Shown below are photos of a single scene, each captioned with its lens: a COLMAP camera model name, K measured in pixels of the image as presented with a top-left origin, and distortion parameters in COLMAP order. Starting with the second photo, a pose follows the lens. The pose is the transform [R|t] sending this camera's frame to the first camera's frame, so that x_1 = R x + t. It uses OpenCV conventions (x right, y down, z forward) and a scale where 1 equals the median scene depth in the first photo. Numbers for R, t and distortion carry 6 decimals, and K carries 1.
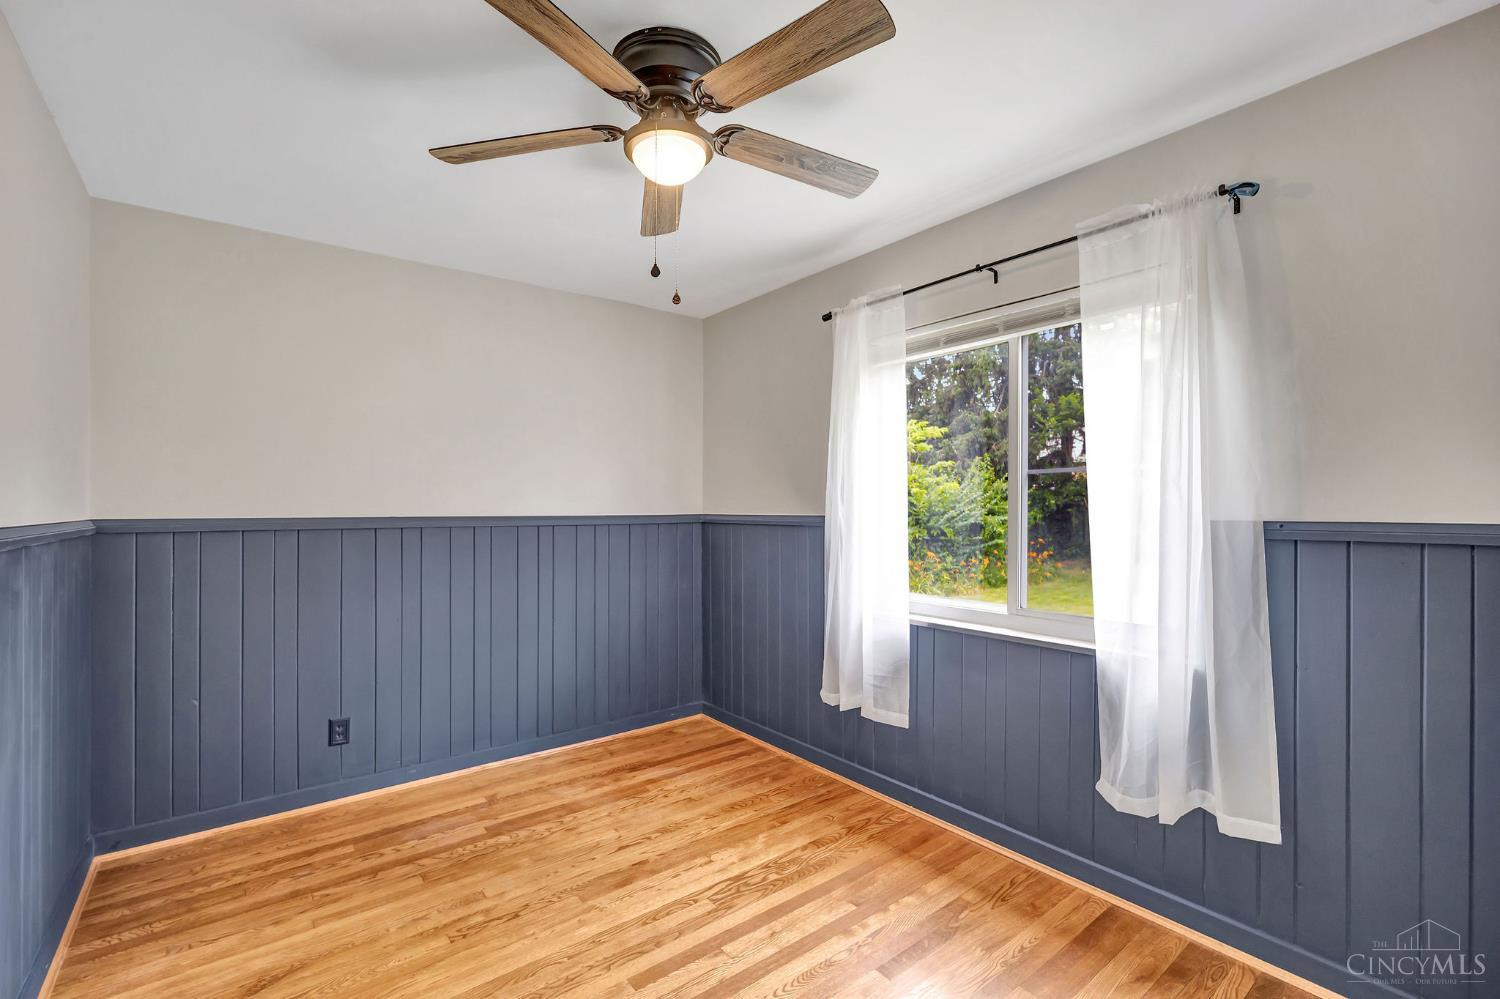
lens RADIAL K [[666.9, 0, 754.3], [0, 666.9, 509.8], [0, 0, 1]] dist [-0.002506, 0.000260]
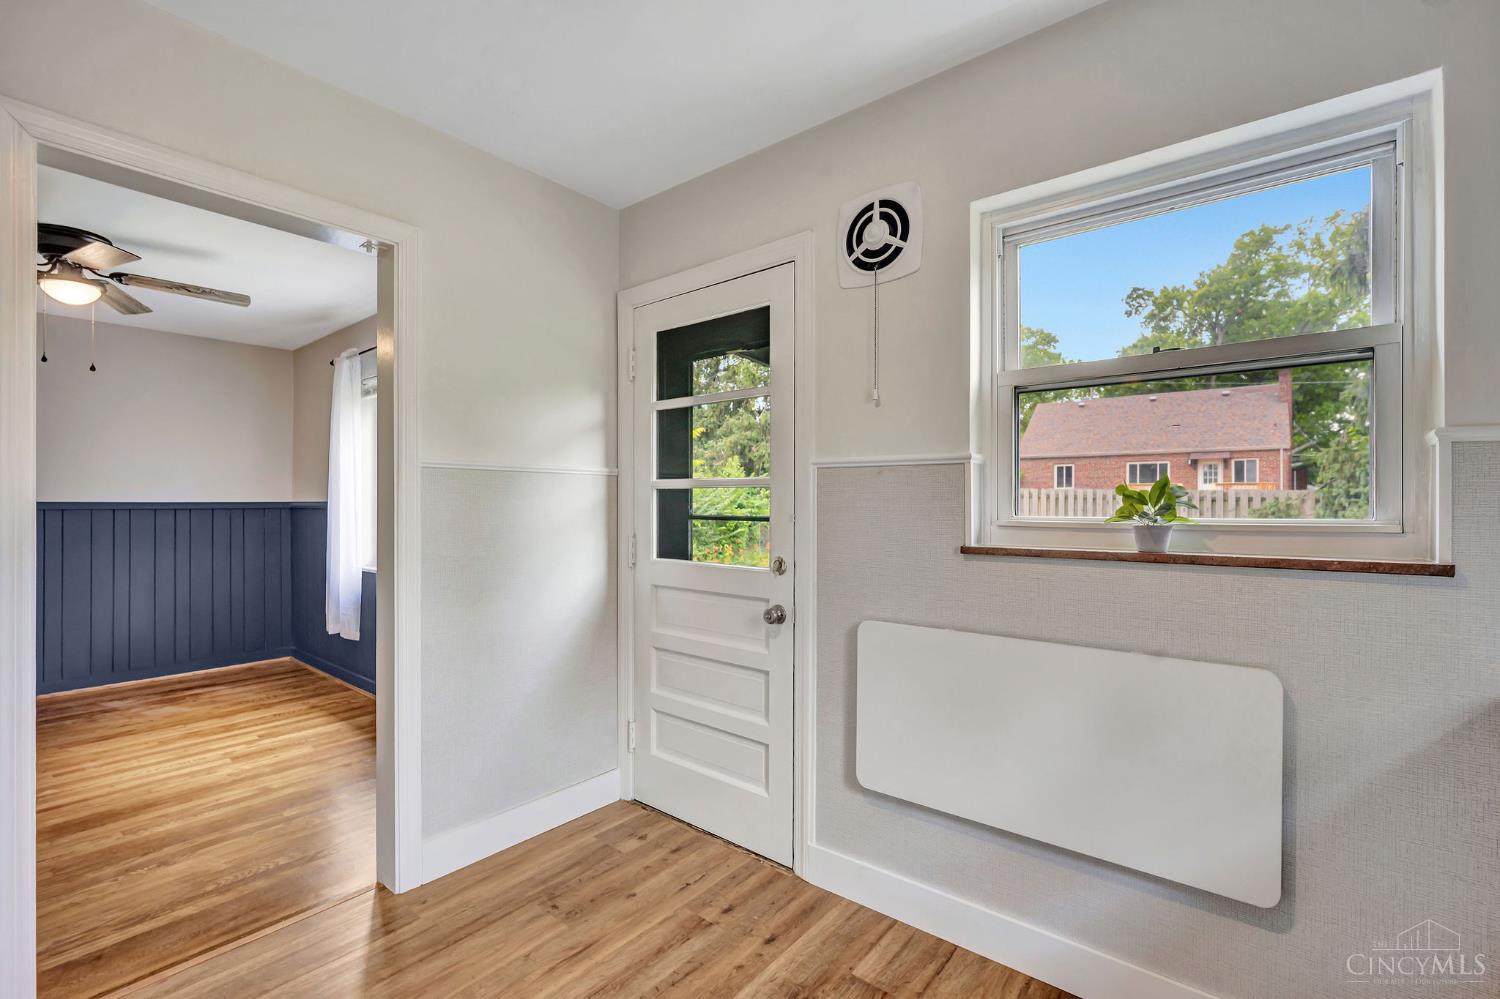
lens RADIAL K [[666.9, 0, 754.3], [0, 666.9, 509.8], [0, 0, 1]] dist [-0.002506, 0.000260]
pose [[0.975043, 0.006554, 0.221917, 0.711496], [-0.008186, 0.999946, 0.006435, 0.010768], [-0.221863, -0.008091, 0.975044, -0.629983]]
